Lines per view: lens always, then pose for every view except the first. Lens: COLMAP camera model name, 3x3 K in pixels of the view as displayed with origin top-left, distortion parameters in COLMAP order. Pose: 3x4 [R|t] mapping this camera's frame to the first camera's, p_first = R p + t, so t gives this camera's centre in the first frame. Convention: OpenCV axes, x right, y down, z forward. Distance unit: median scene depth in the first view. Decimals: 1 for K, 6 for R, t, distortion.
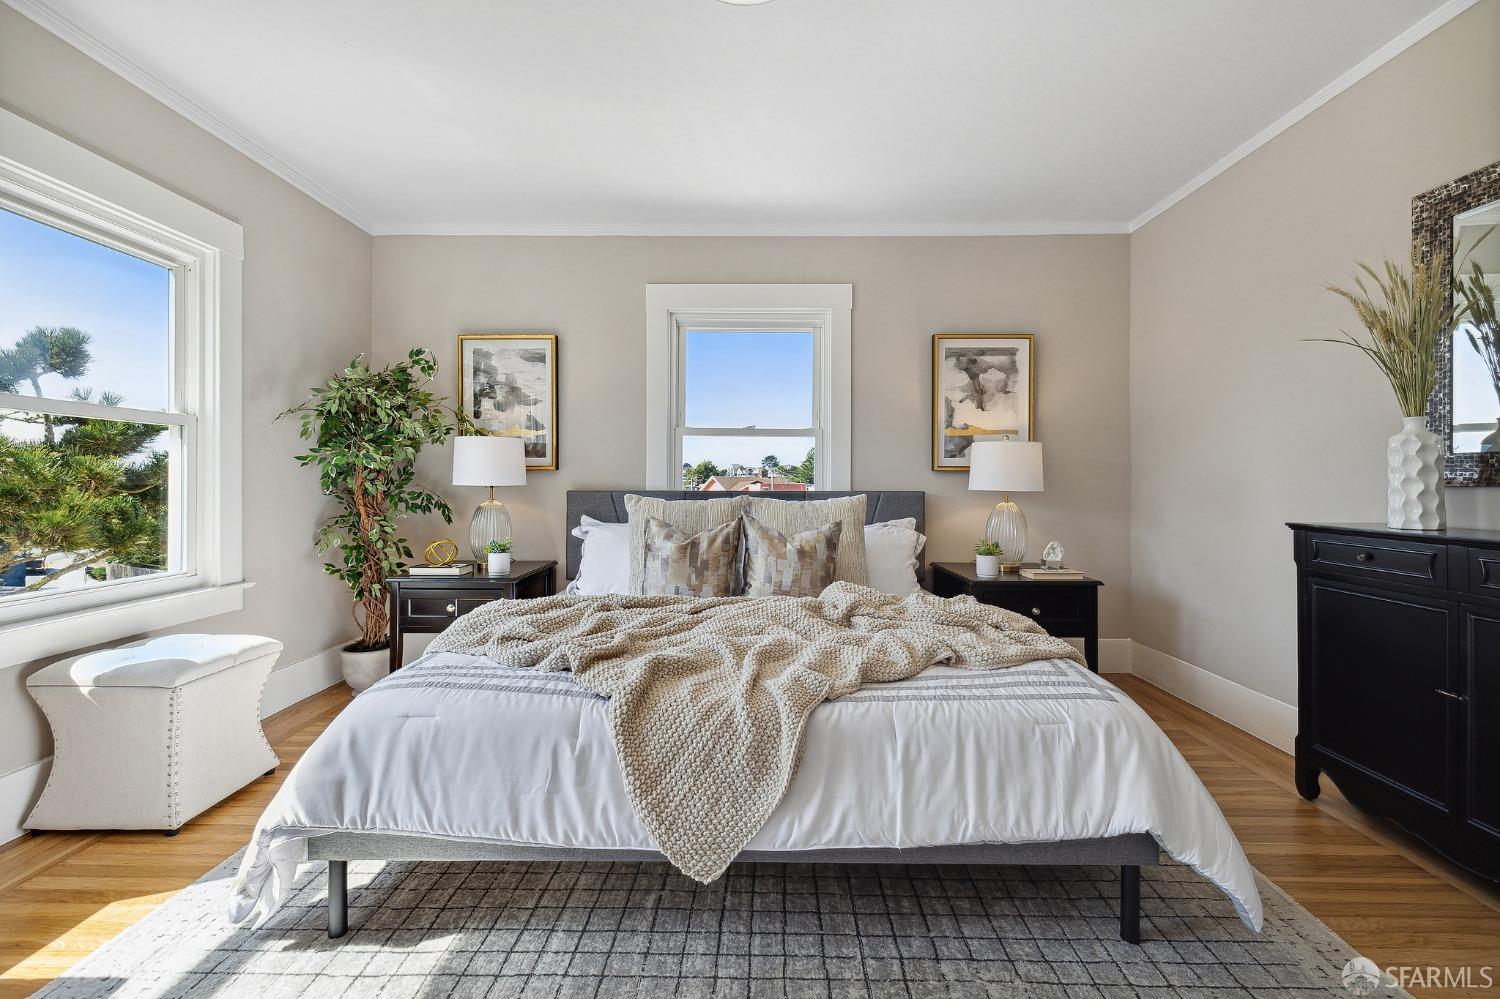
lens RADIAL K [[631.4, 0, 750.5], [0, 631.4, 480.3], [0, 0, 1]] dist [0.002019, 0.000023]
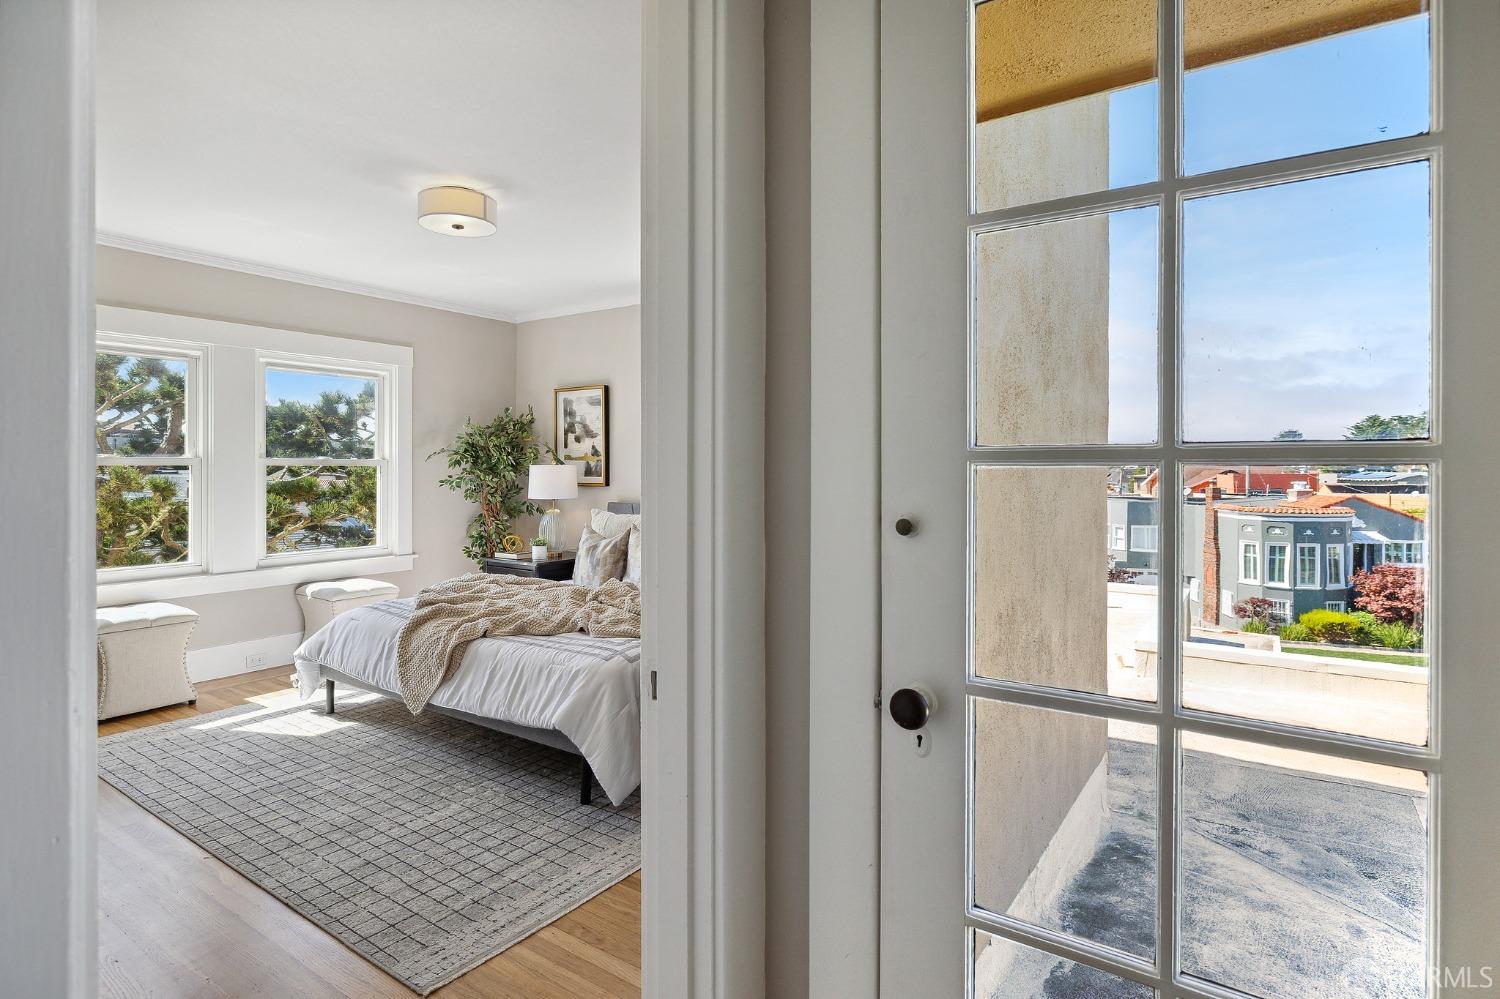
lens RADIAL K [[763.0, 0, 749.6], [0, 763.0, 467.9], [0, 0, 1]] dist [0.014114, 0.000108]
pose [[0.828547, -0.001451, -0.559918, 0.895862], [0.002370, 0.999997, 0.000915, -0.059204], [0.559915, -0.002086, 0.828547, -0.171195]]
